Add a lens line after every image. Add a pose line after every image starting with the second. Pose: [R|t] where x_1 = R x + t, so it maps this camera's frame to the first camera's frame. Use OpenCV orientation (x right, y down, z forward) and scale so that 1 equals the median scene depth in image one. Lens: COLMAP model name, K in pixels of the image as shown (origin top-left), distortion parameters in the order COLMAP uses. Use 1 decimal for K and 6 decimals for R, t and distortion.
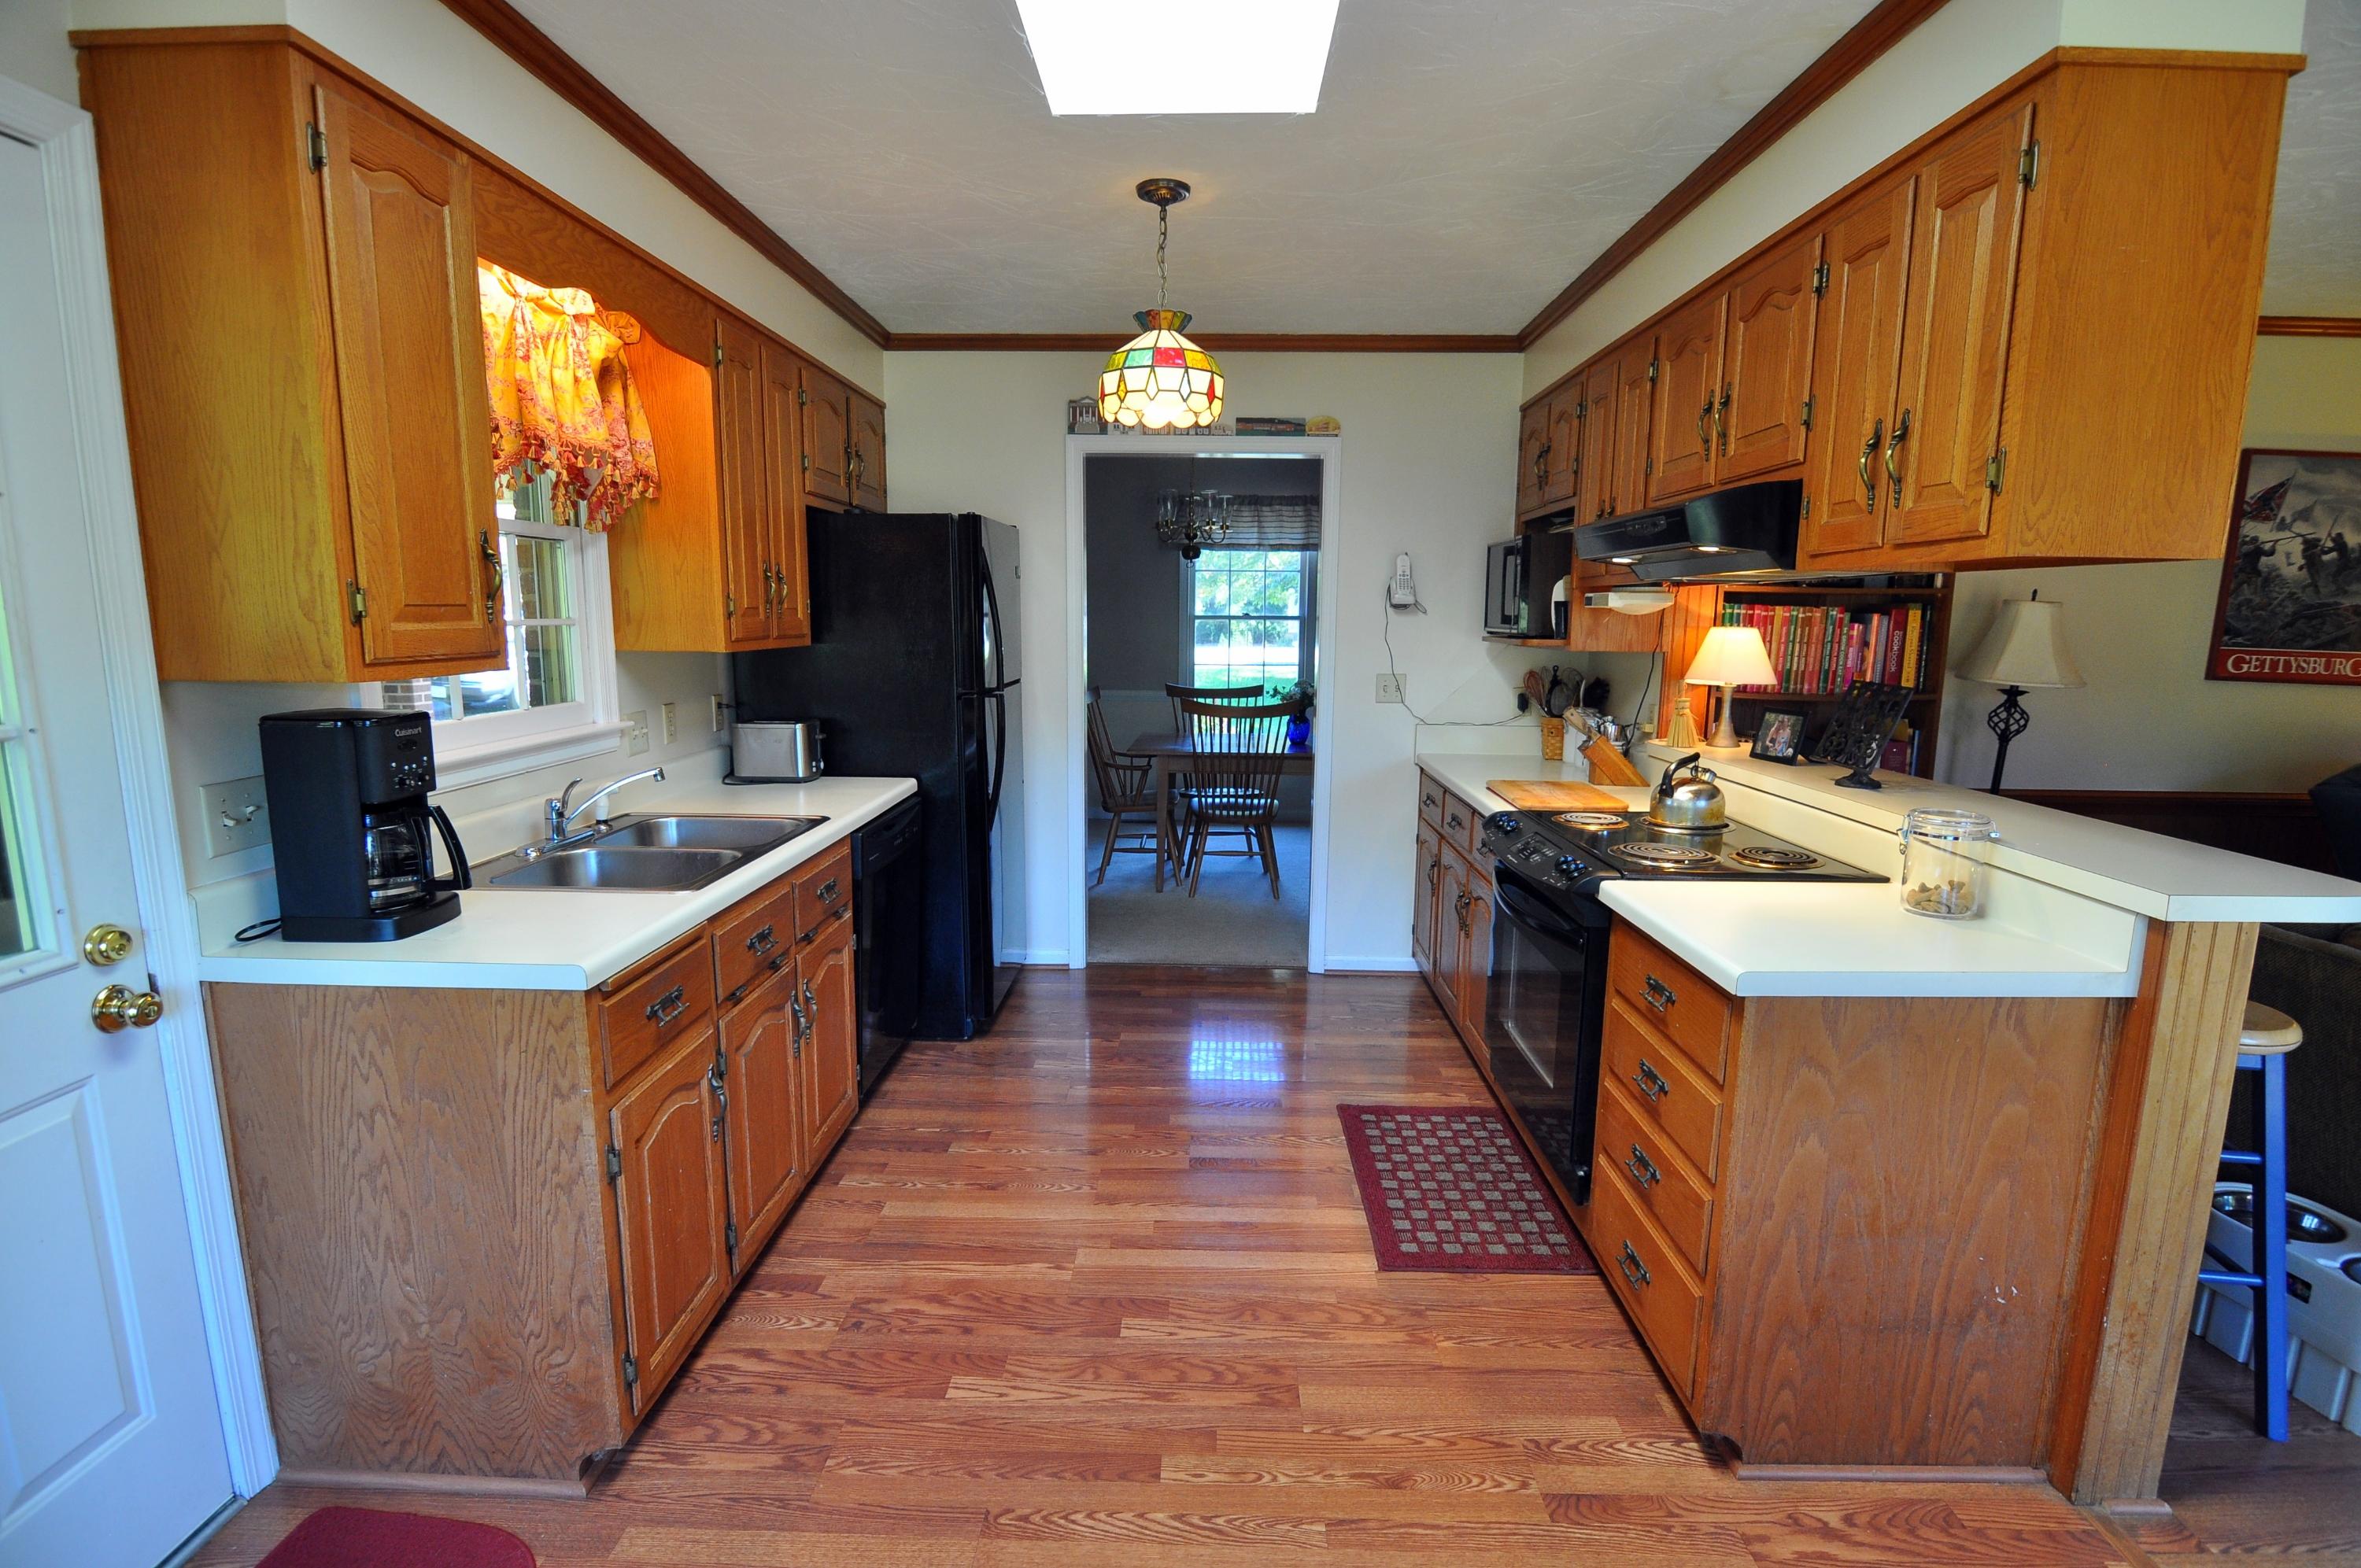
lens RADIAL K [[1139.5, 0, 1180.7], [0, 1139.5, 800.0], [0, 0, 1]] dist [-0.007235, -0.008601]
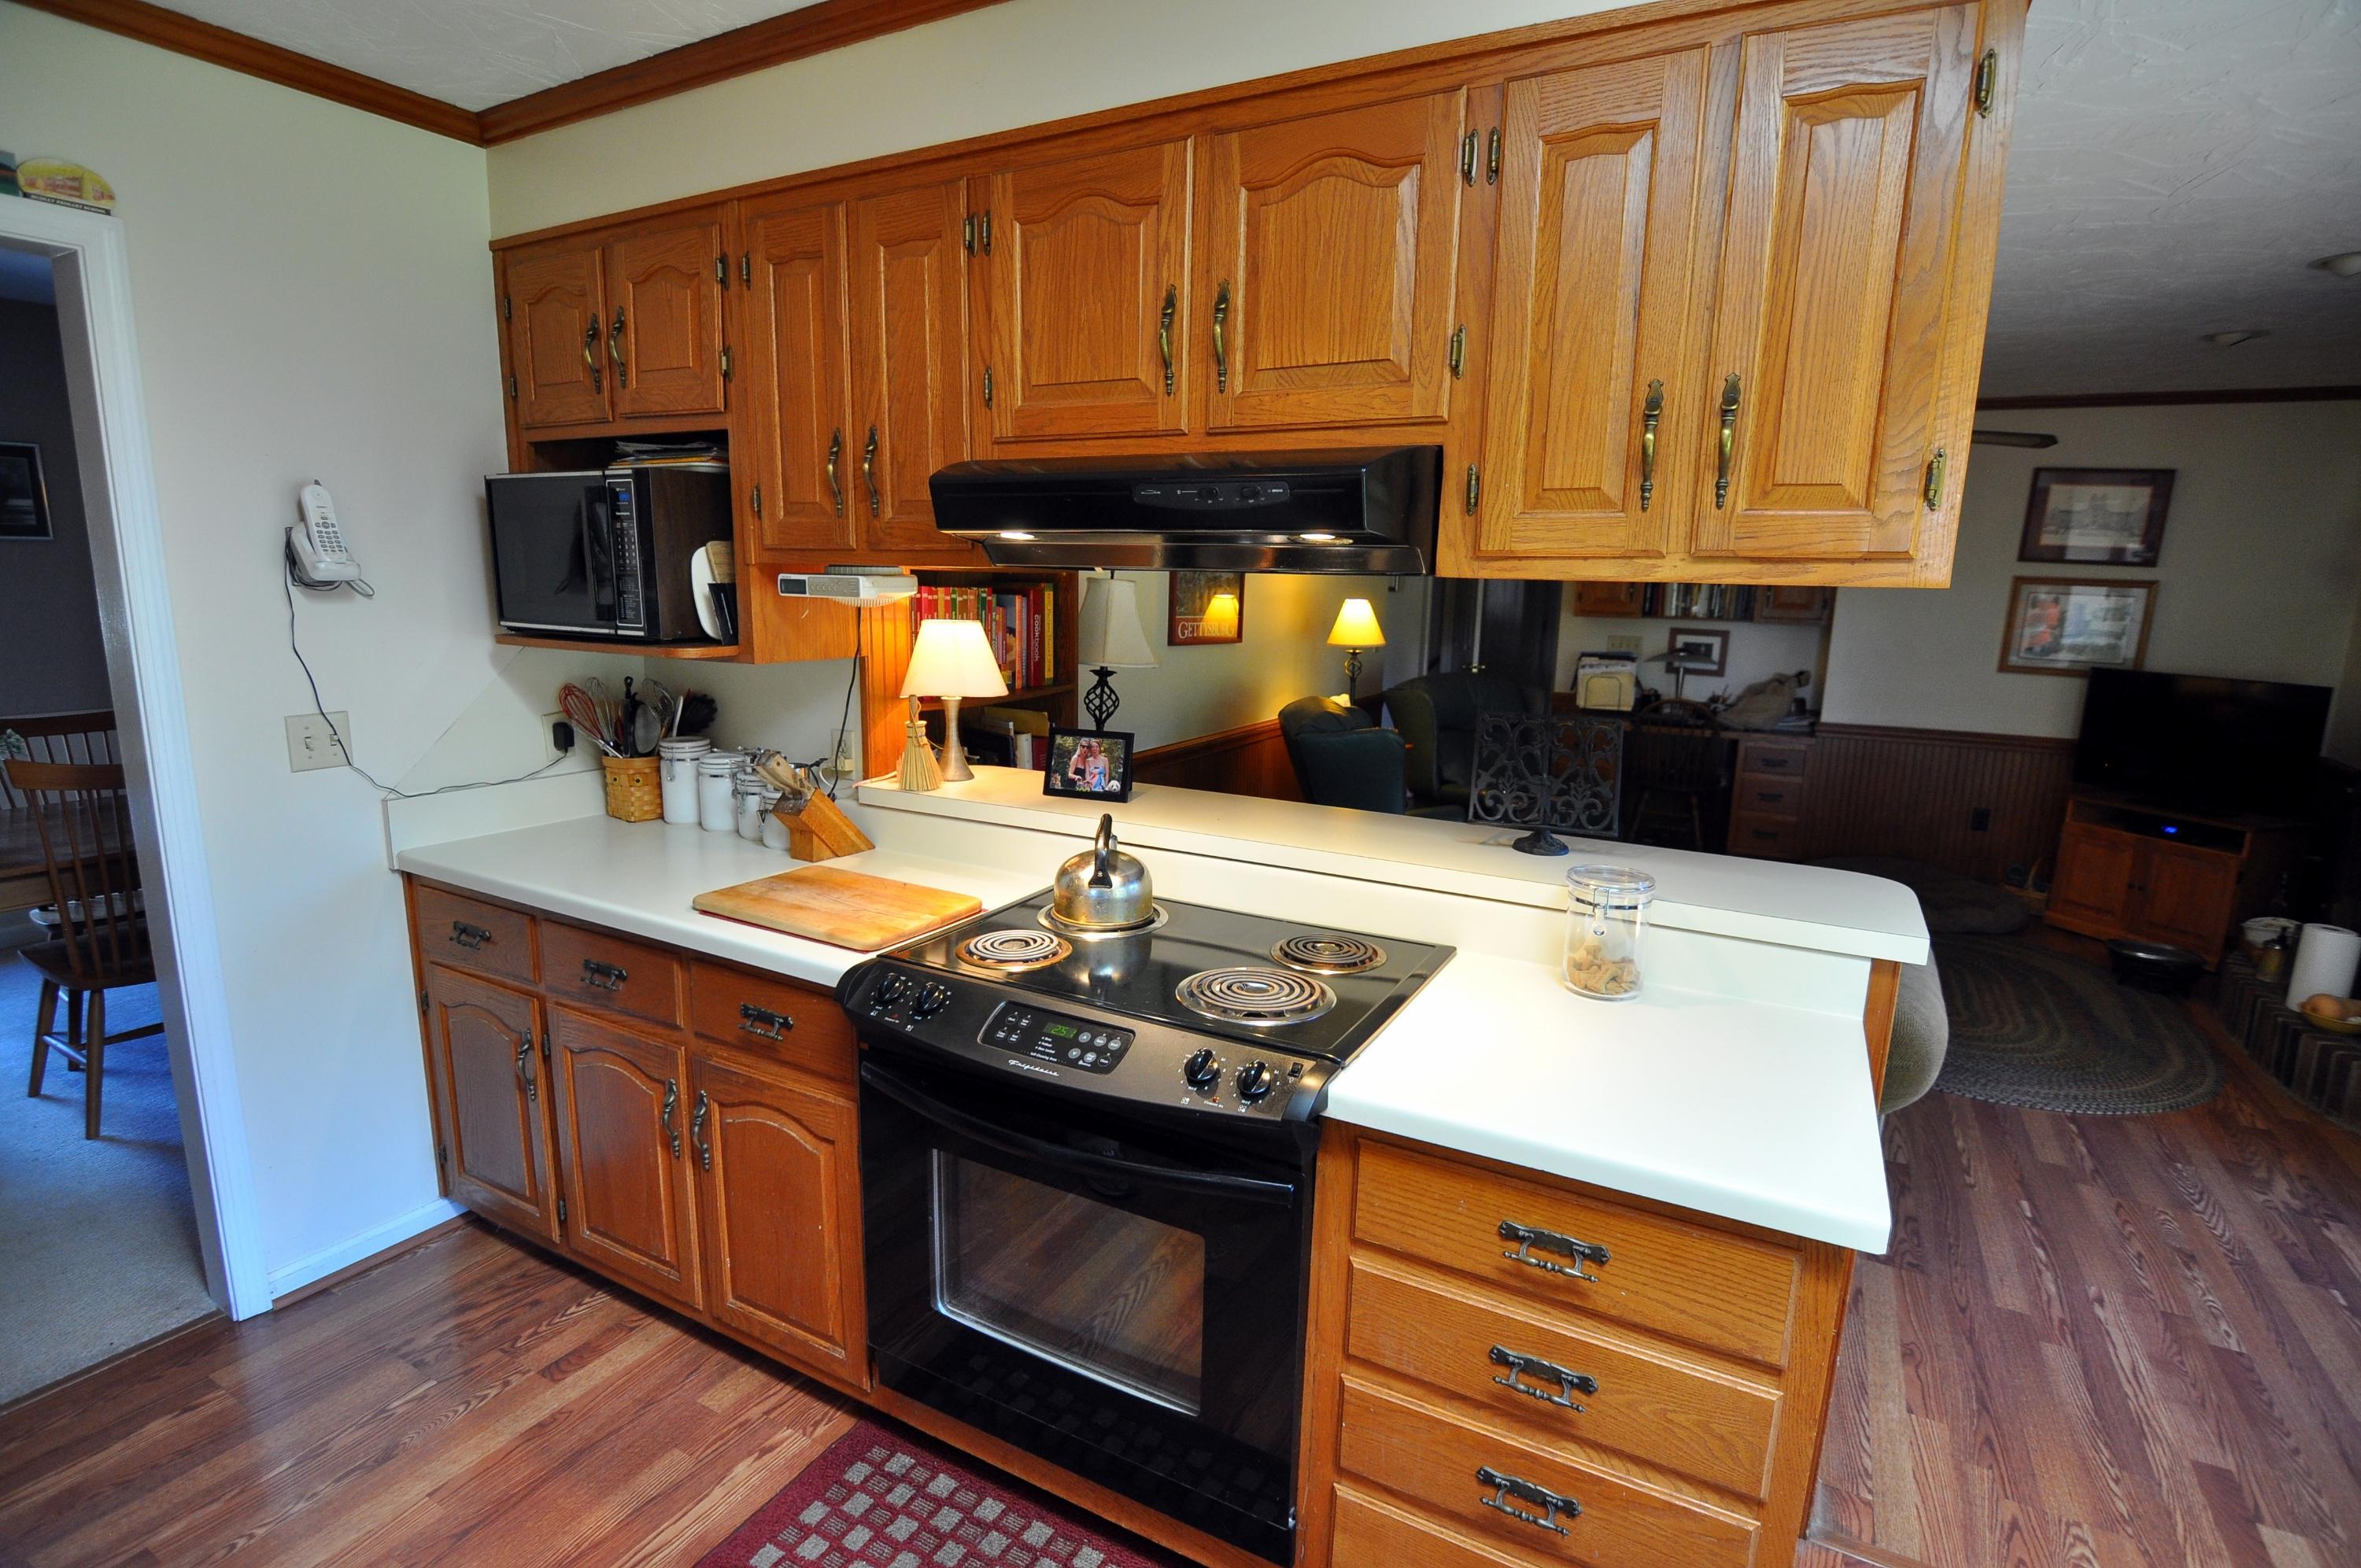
lens RADIAL K [[1136.4, 0, 1171.5], [0, 1136.4, 795.0], [0, 0, 1]] dist [-0.007001, -0.008140]
pose [[0.465817, -0.168870, 0.868618, -0.122775], [0.126698, 0.984235, 0.123403, -0.122424], [-0.875764, 0.052569, 0.479869, 0.565528]]
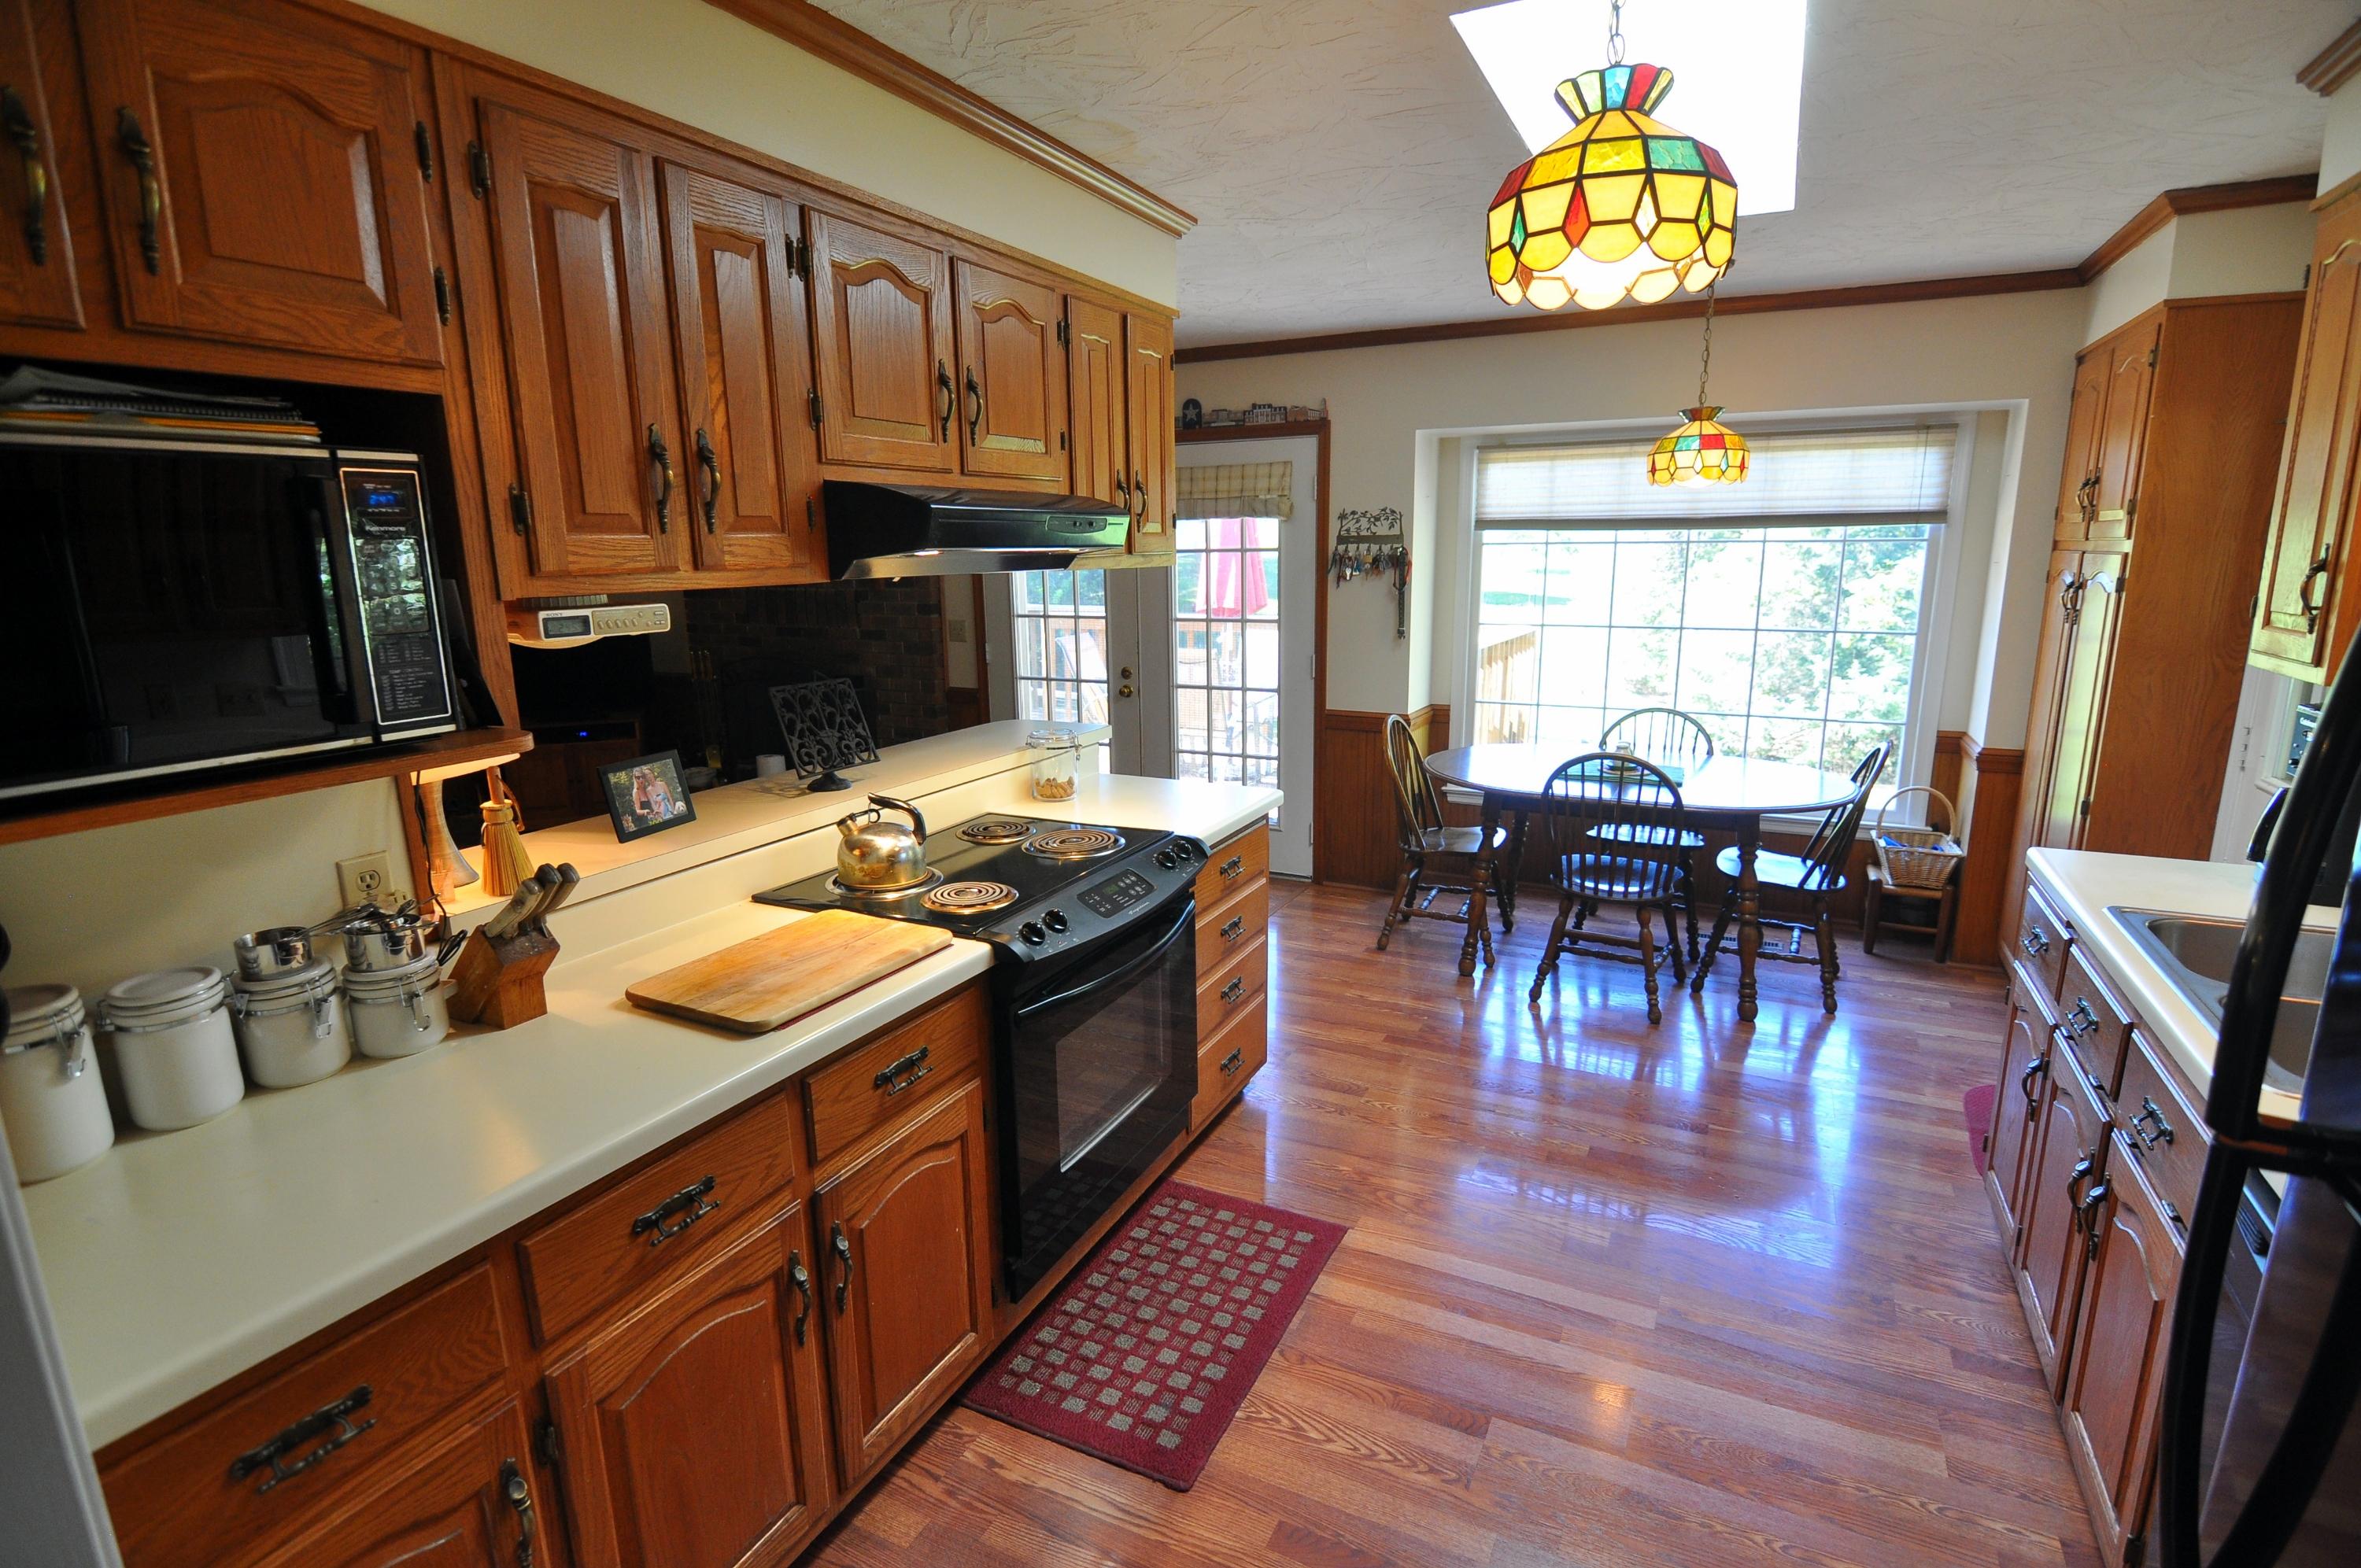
lens RADIAL K [[1139.5, 0, 1180.7], [0, 1139.5, 800.0], [0, 0, 1]] dist [-0.007235, -0.008601]
pose [[-0.901090, -0.093611, 0.423407, -0.075619], [0.074101, 0.928817, 0.363053, -0.282234], [-0.427254, 0.358518, -0.830011, 1.419539]]
